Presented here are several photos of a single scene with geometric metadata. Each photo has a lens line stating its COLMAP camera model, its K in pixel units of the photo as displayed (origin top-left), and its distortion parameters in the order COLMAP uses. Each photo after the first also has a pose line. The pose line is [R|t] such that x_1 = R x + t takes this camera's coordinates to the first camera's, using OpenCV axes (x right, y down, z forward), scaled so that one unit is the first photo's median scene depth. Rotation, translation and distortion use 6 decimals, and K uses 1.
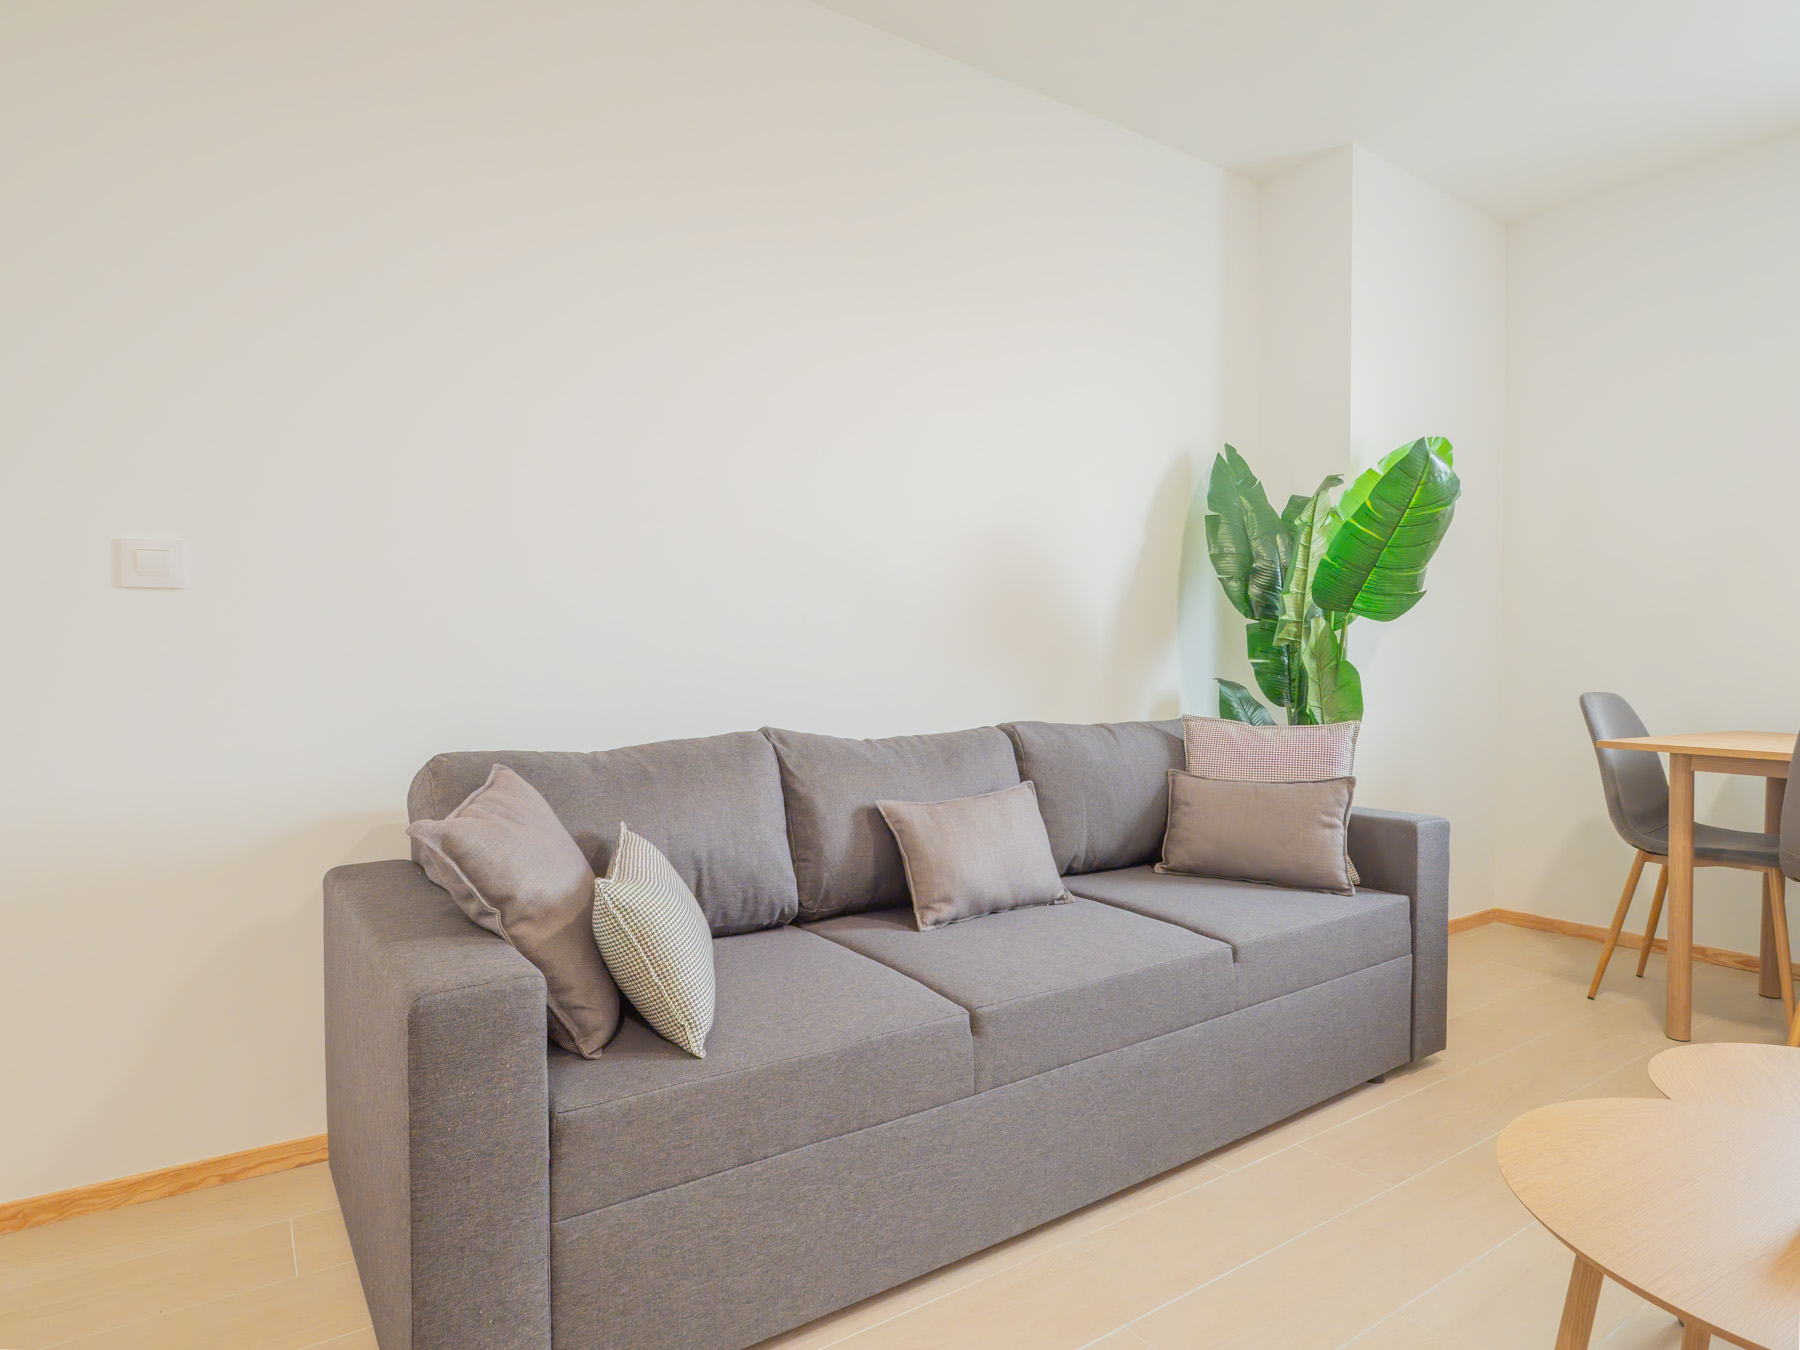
lens RADIAL K [[991.6, 0, 872.3], [0, 991.6, 696.1], [0, 0, 1]] dist [-0.005406, -0.004319]
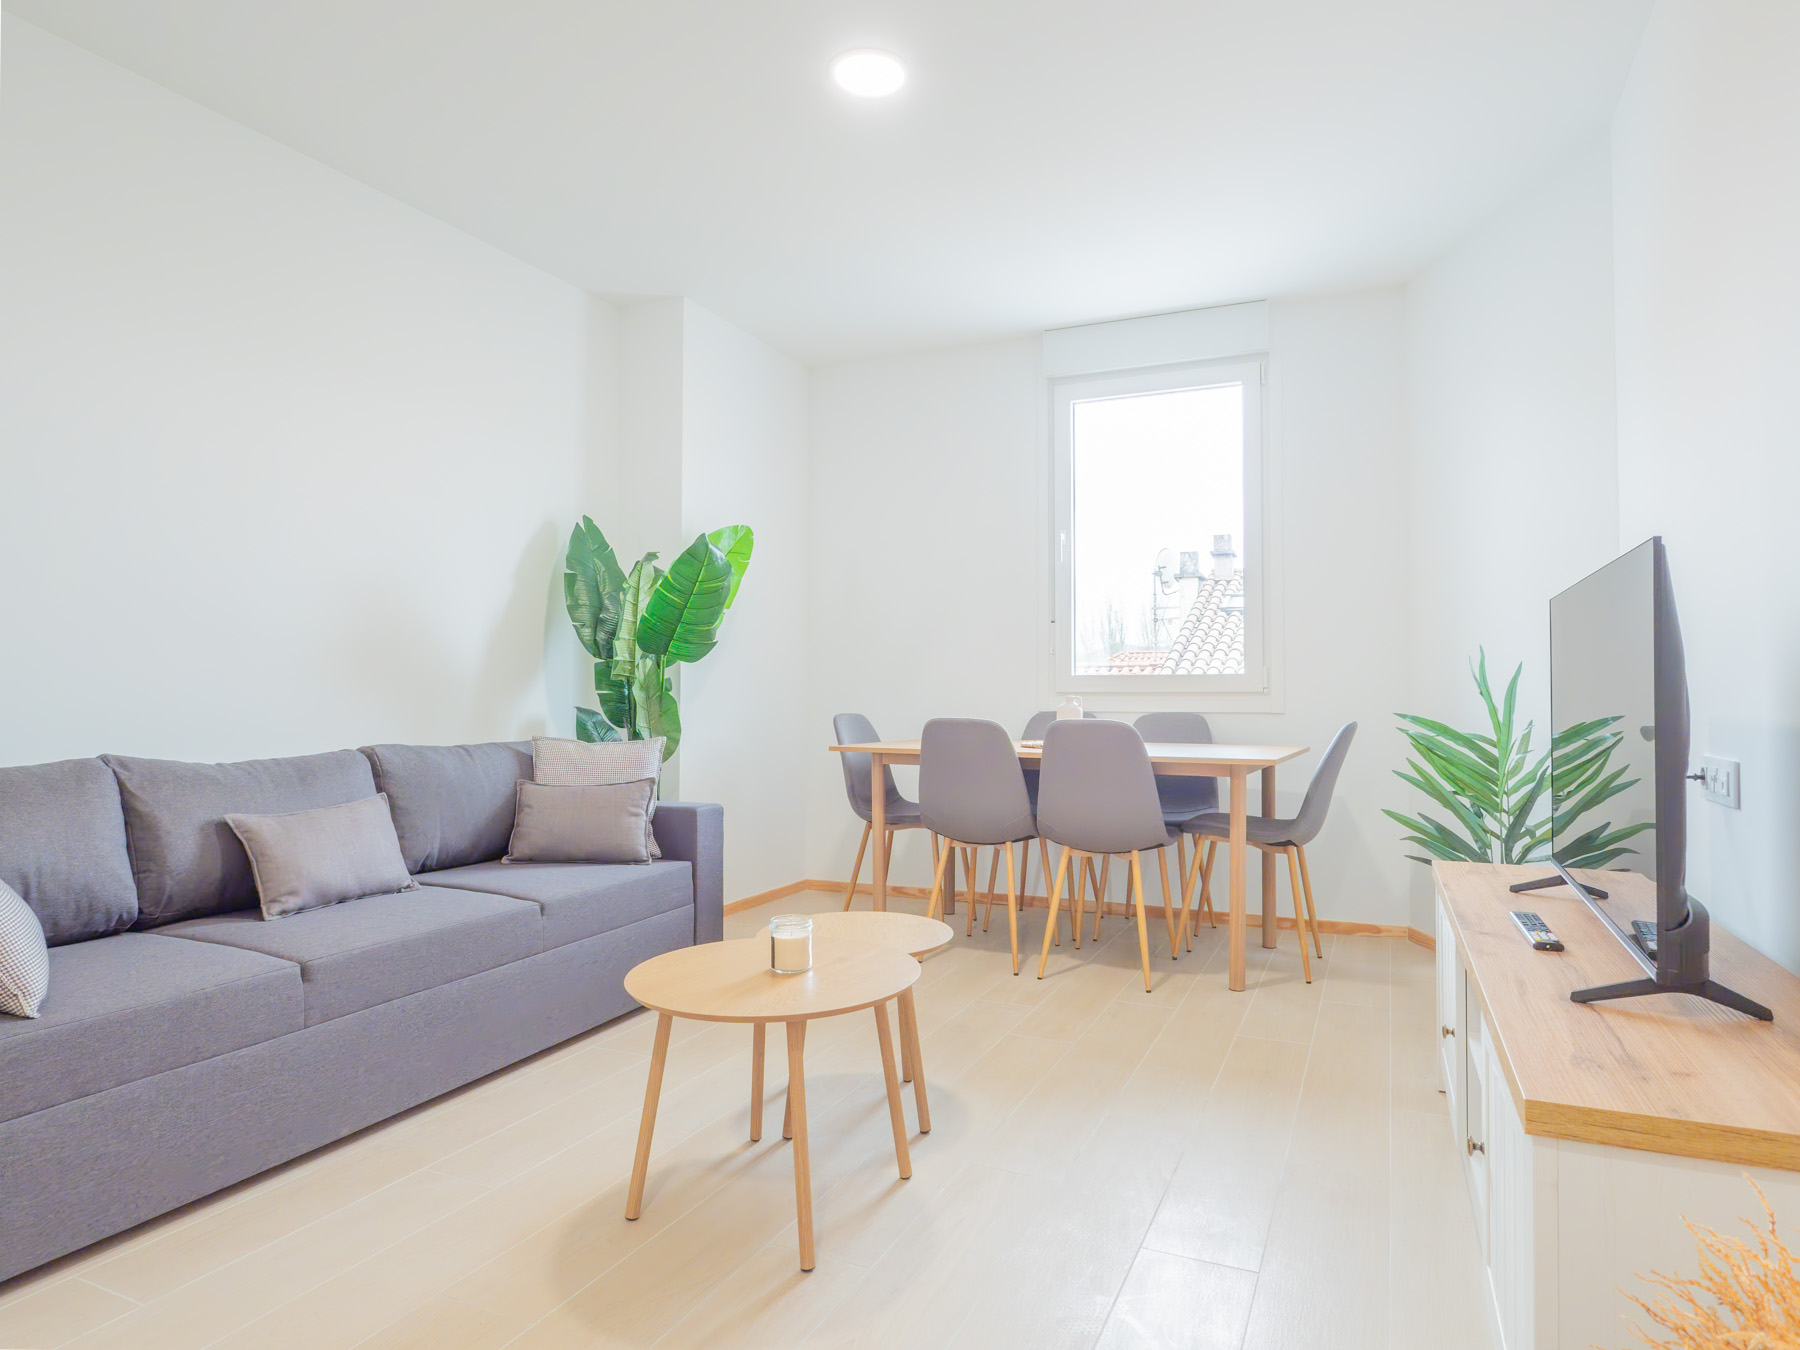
lens RADIAL K [[1025.7, 0, 933.5], [0, 1025.7, 666.0], [0, 0, 1]] dist [-0.002093, -0.007664]
pose [[0.838464, 0.011640, 0.544832, 0.040449], [0.020895, 0.998350, -0.053486, 0.012438], [-0.544556, 0.056231, 0.836837, -0.404469]]
